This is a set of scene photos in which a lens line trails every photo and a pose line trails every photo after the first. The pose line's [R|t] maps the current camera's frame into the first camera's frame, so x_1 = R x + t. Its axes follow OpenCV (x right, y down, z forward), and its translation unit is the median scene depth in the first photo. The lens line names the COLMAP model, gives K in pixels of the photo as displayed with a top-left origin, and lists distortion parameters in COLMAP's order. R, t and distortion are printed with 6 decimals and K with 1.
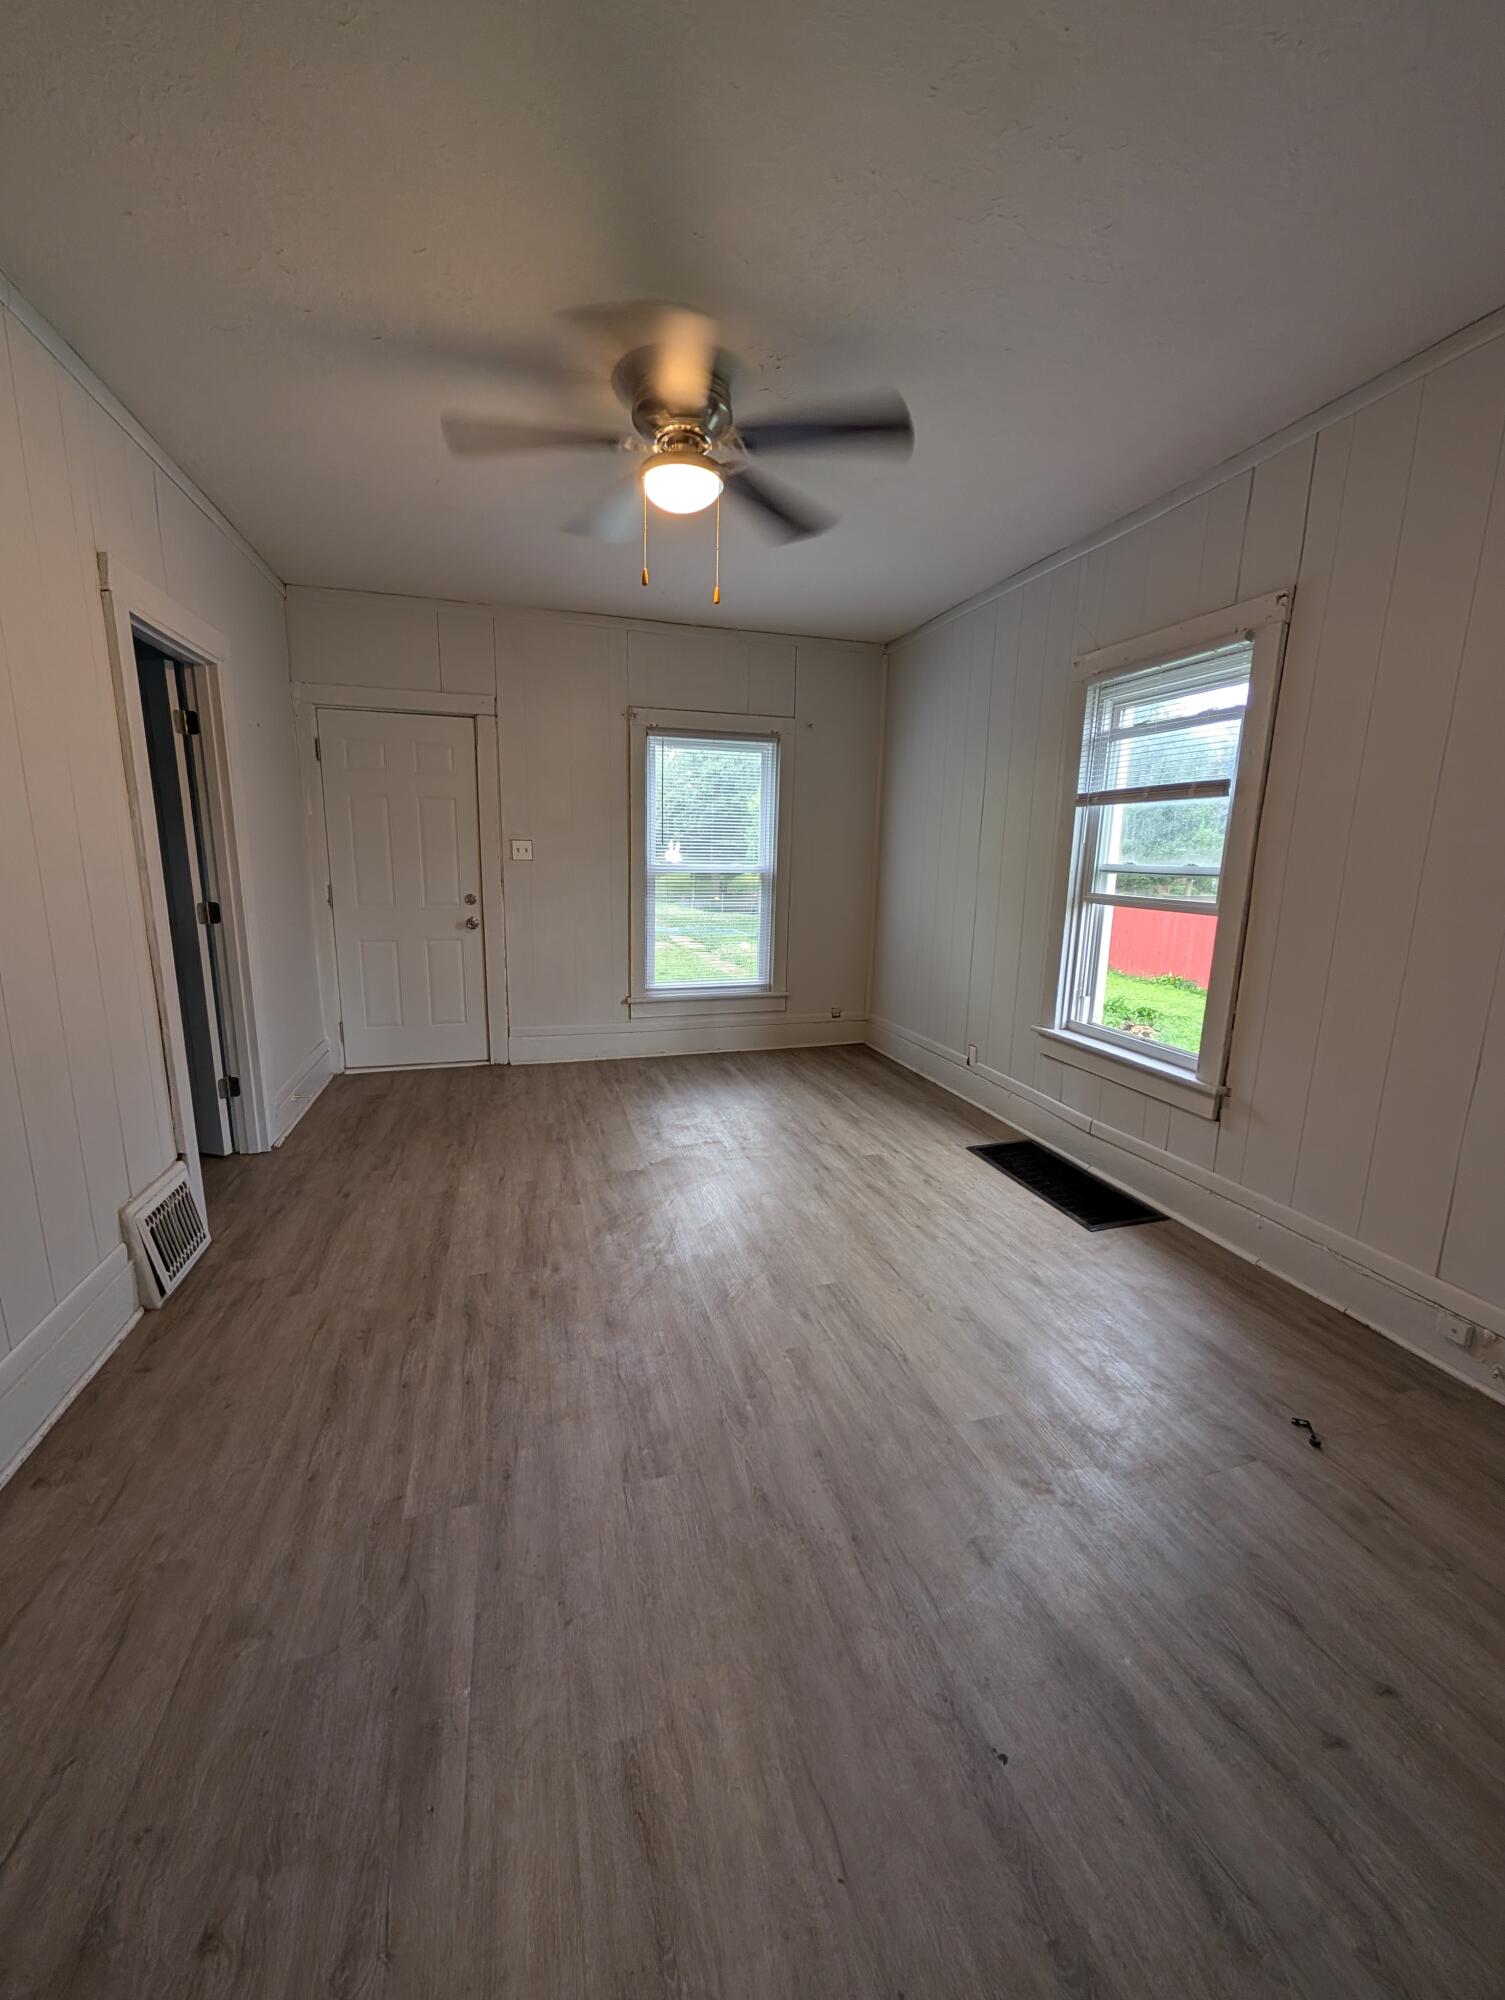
lens RADIAL K [[748.5, 0, 744.6], [0, 748.5, 995.3], [0, 0, 1]] dist [-0.001759, -0.000407]
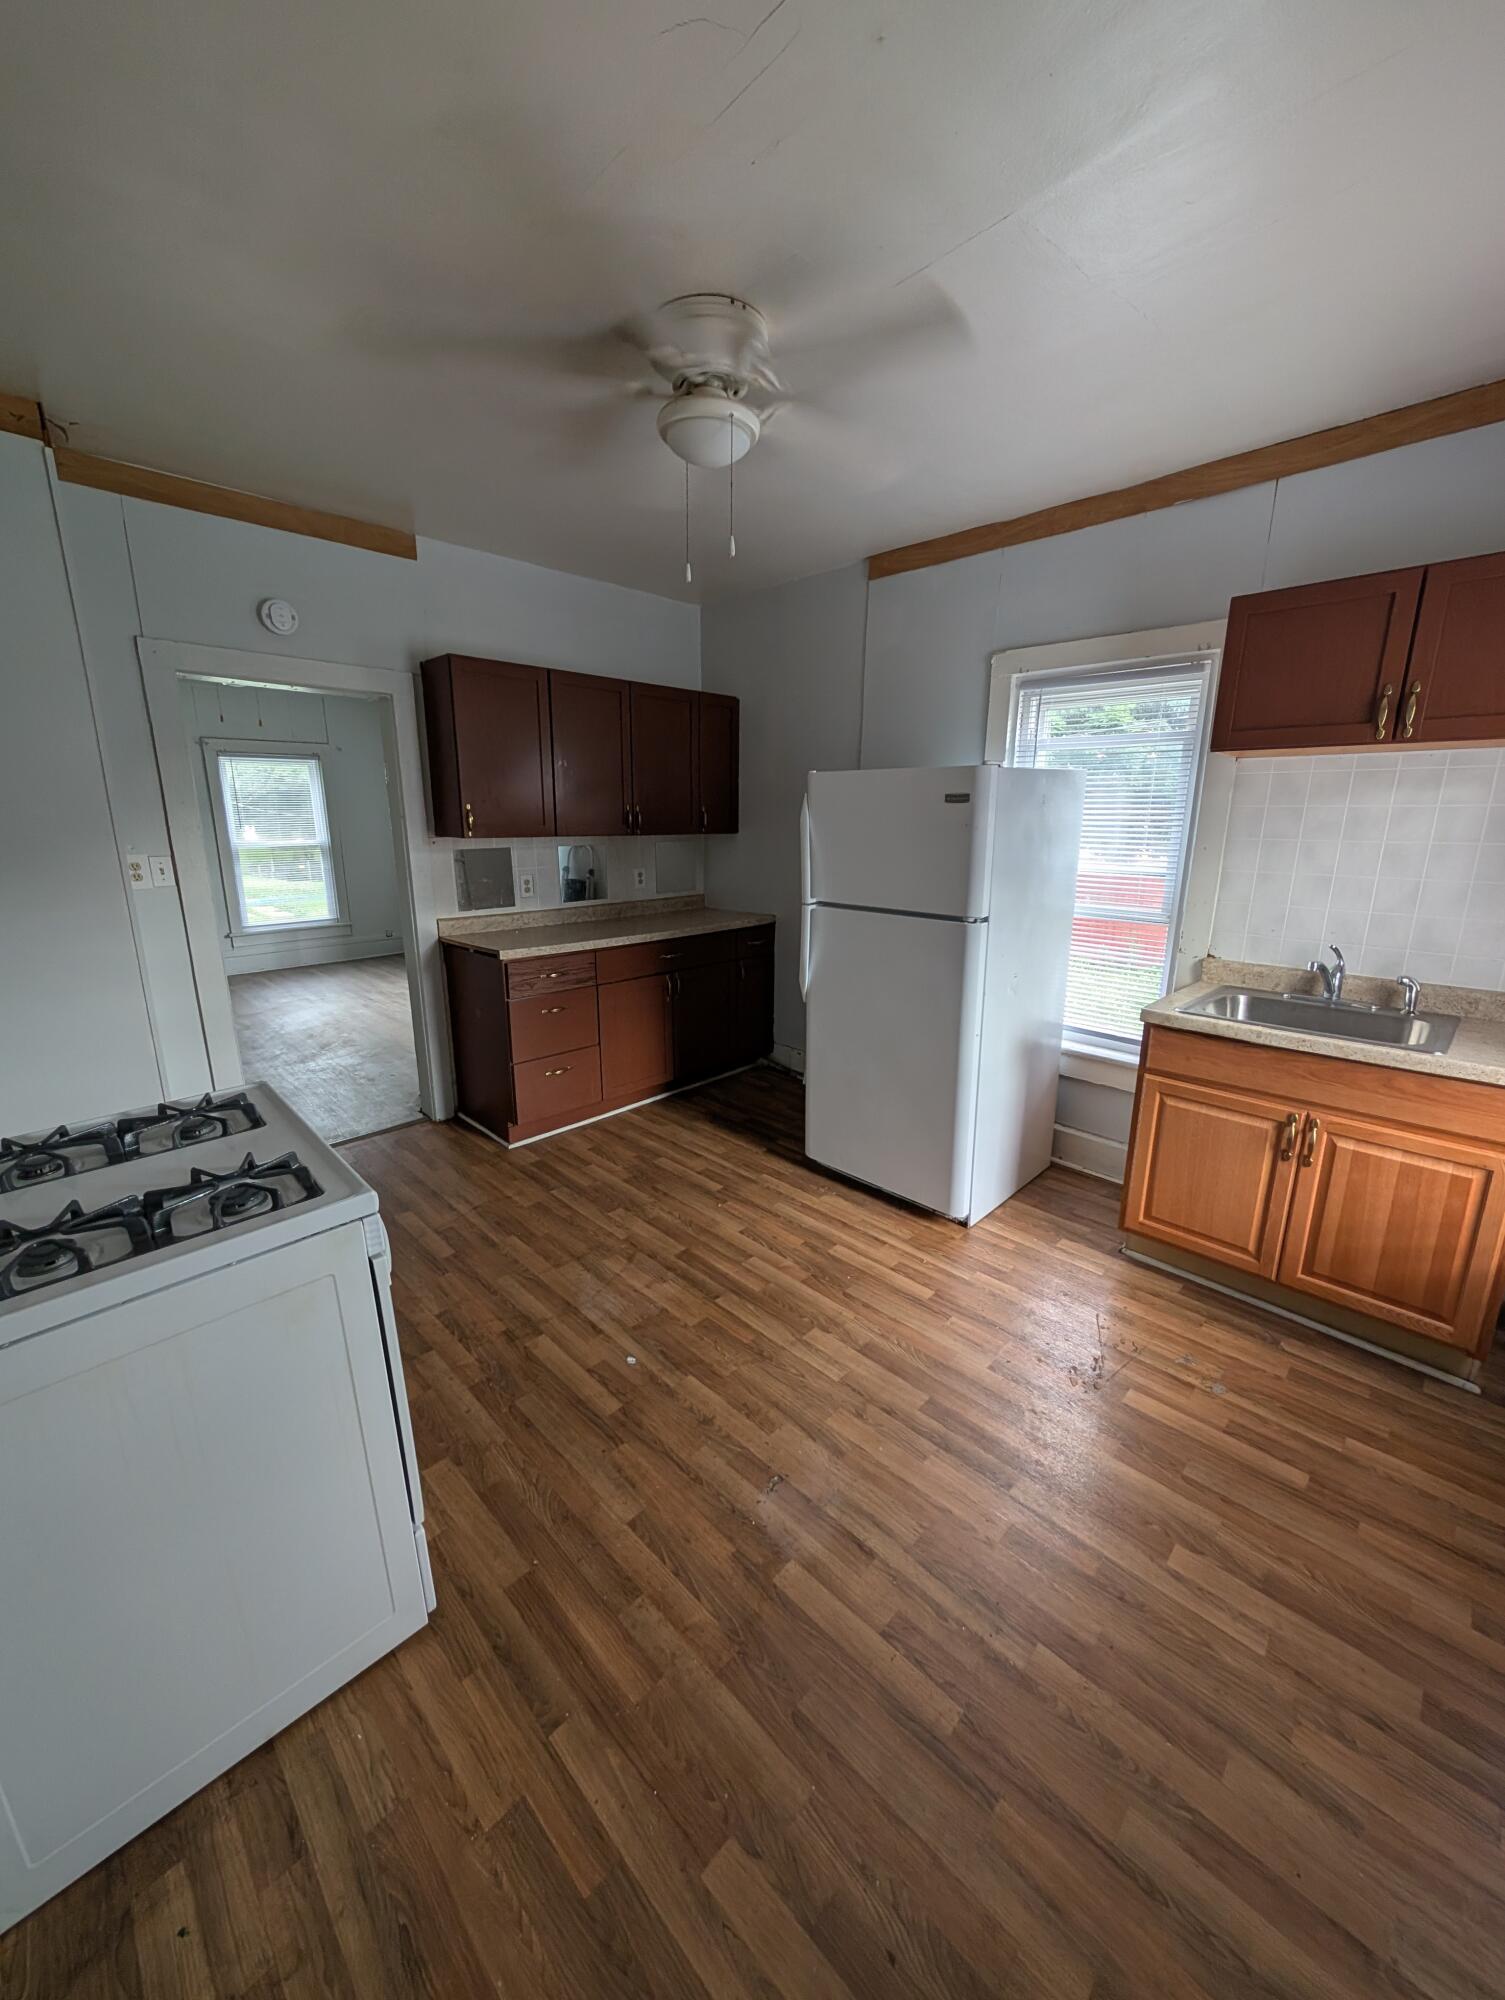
lens RADIAL K [[748.5, 0, 752.6], [0, 748.5, 1001.7], [0, 0, 1]] dist [-0.001759, -0.000407]
pose [[0.879139, -0.130282, 0.458412, 0.061209], [0.102978, 0.991115, 0.084187, 0.122156], [-0.465307, -0.026806, 0.884744, -0.822120]]
